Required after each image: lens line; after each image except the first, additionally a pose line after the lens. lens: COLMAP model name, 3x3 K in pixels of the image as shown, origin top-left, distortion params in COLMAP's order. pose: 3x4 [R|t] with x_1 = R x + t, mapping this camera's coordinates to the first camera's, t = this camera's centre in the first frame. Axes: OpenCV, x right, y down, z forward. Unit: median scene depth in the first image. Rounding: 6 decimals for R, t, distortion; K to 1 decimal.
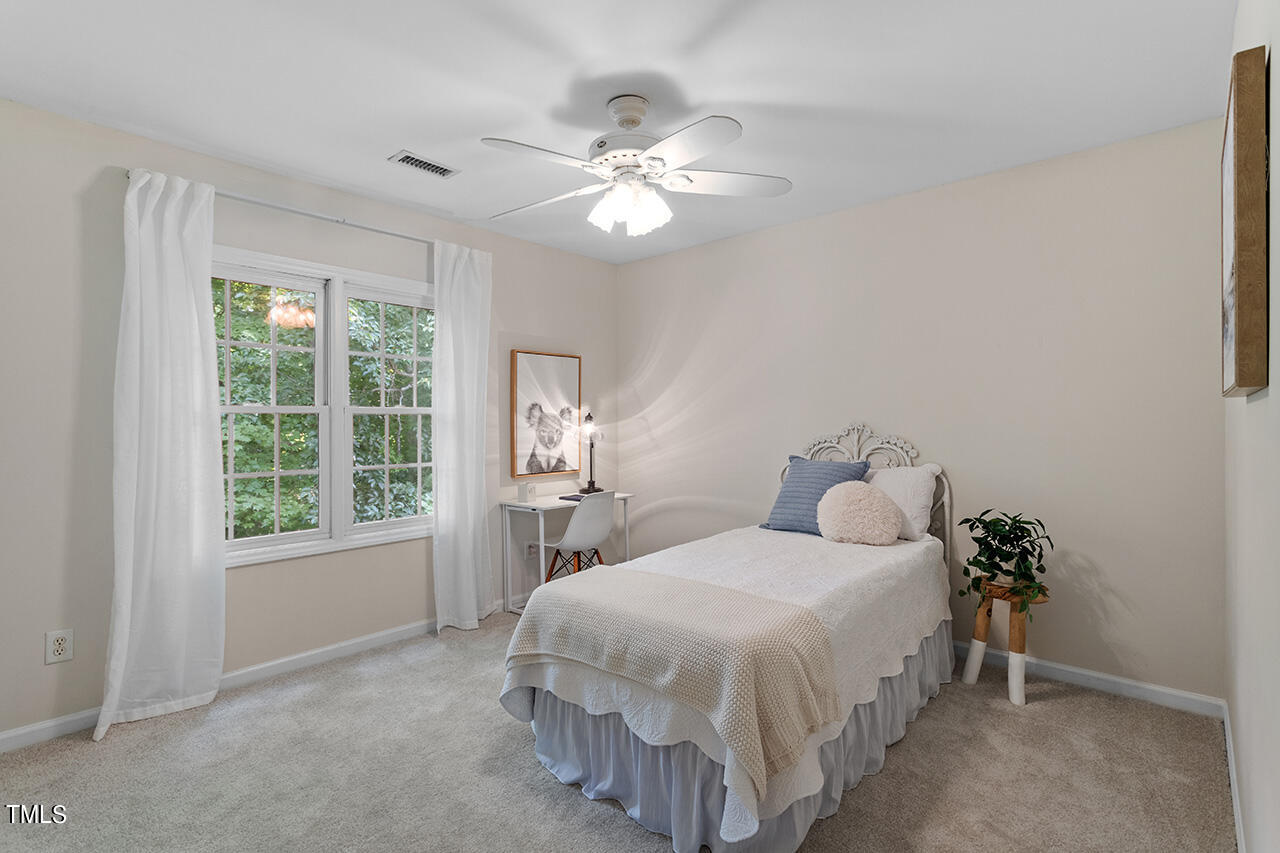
lens RADIAL K [[611.9, 0, 637.6], [0, 611.9, 424.1], [0, 0, 1]] dist [-0.001720, 0.000131]
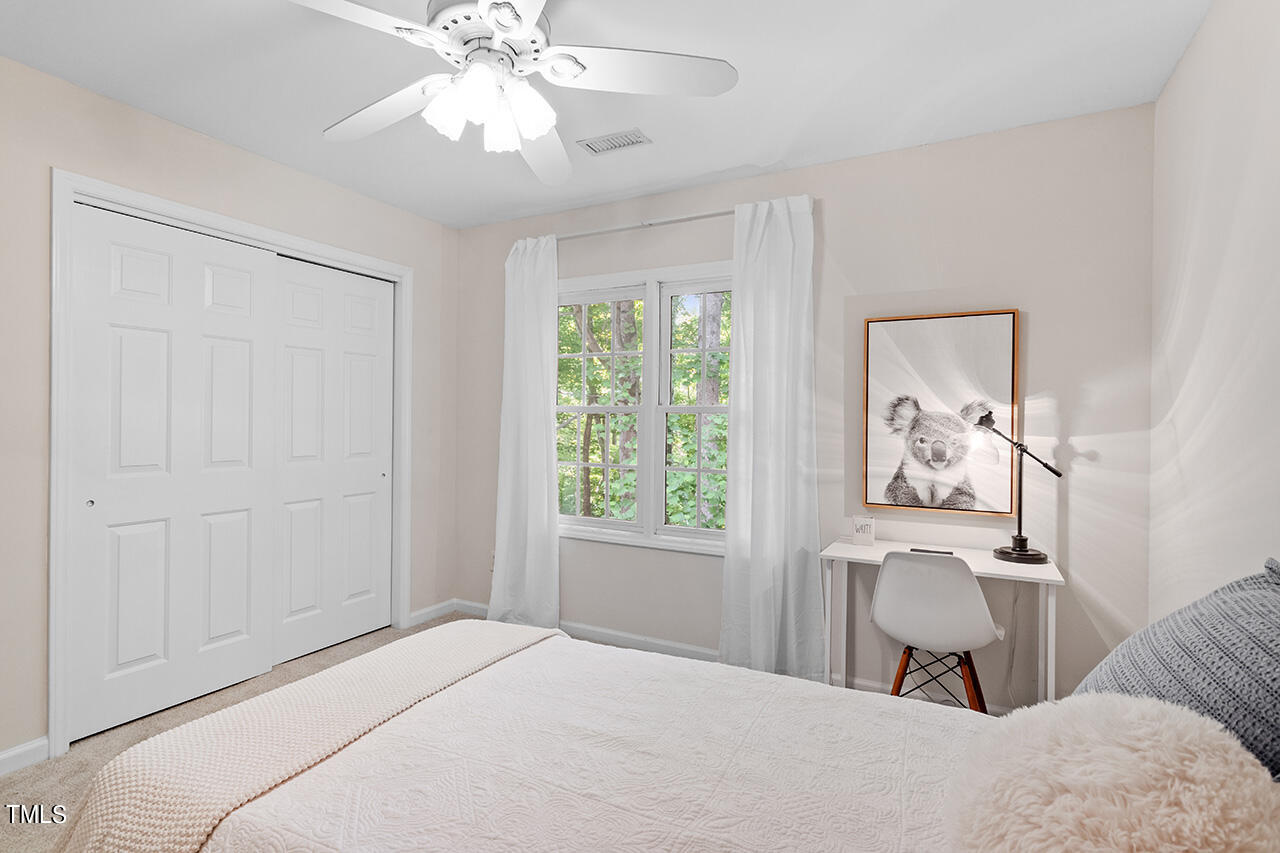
lens RADIAL K [[611.9, 0, 637.0], [0, 611.9, 416.8], [0, 0, 1]] dist [-0.001720, 0.000131]
pose [[0.238620, 0.009655, -0.971065, 0.386519], [-0.011739, 0.999906, 0.007058, -0.013875], [0.971042, 0.009715, 0.238711, 0.568867]]
